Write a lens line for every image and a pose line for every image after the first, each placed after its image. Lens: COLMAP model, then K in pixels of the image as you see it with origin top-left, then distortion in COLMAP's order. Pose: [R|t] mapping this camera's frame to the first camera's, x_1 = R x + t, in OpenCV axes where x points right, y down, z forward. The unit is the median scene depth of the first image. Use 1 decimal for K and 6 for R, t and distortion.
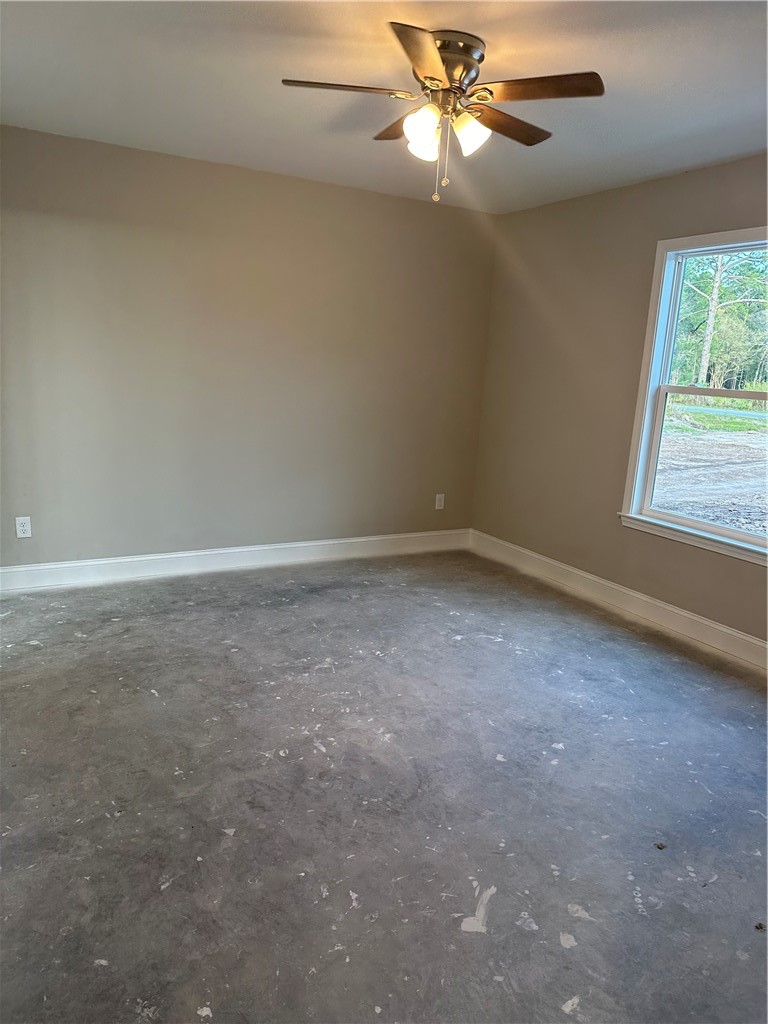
lens RADIAL K [[713.2, 0, 365.3], [0, 713.2, 511.4], [0, 0, 1]] dist [0.032935, -0.041778]
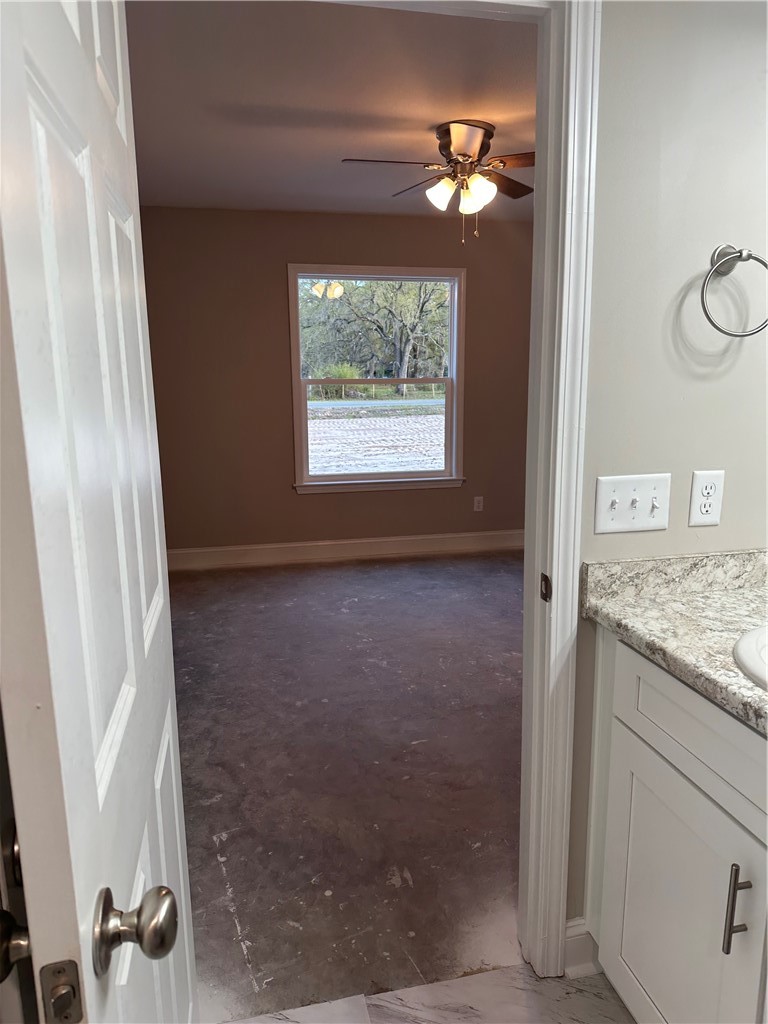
lens RADIAL K [[713.2, 0, 390.7], [0, 713.2, 513.6], [0, 0, 1]] dist [0.032935, -0.041778]
pose [[0.266010, -0.250003, 0.930987, -0.930548], [0.222635, 0.955607, 0.193000, -0.186144], [-0.937908, 0.155931, 0.309860, 0.592680]]
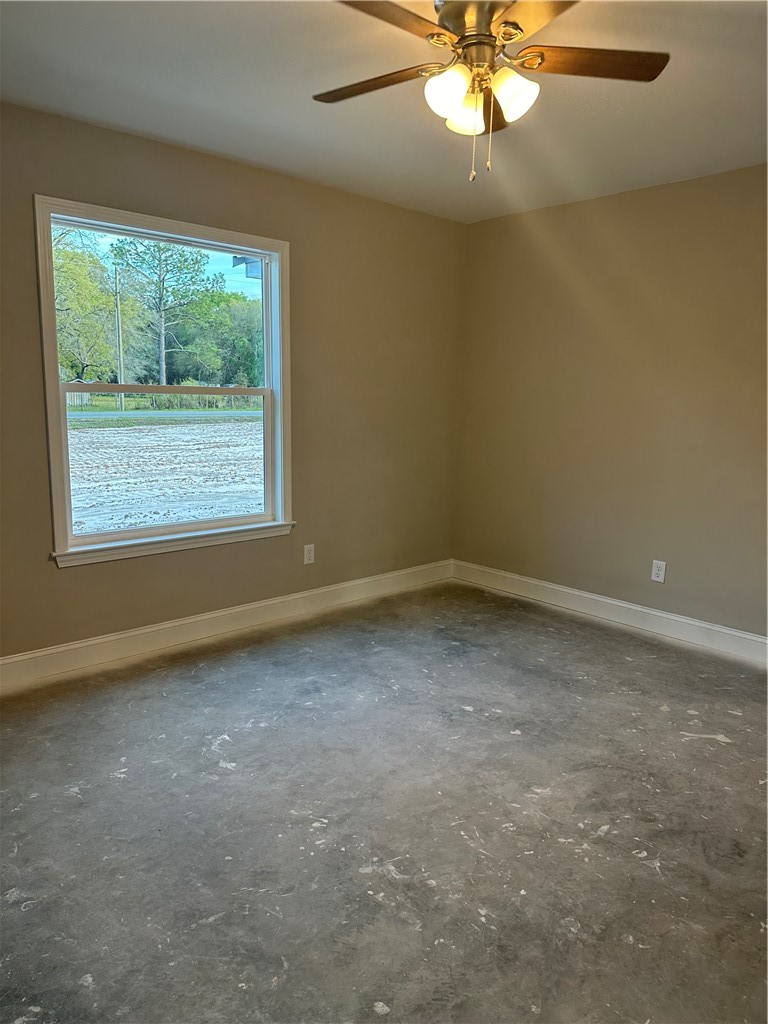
lens RADIAL K [[713.2, 0, 390.0], [0, 713.2, 510.7], [0, 0, 1]] dist [0.032935, -0.041778]
pose [[-0.249403, -0.234358, 0.939614, -0.543440], [0.166798, 0.945378, 0.280069, -0.243448], [-0.953927, 0.226575, -0.196689, 0.995010]]
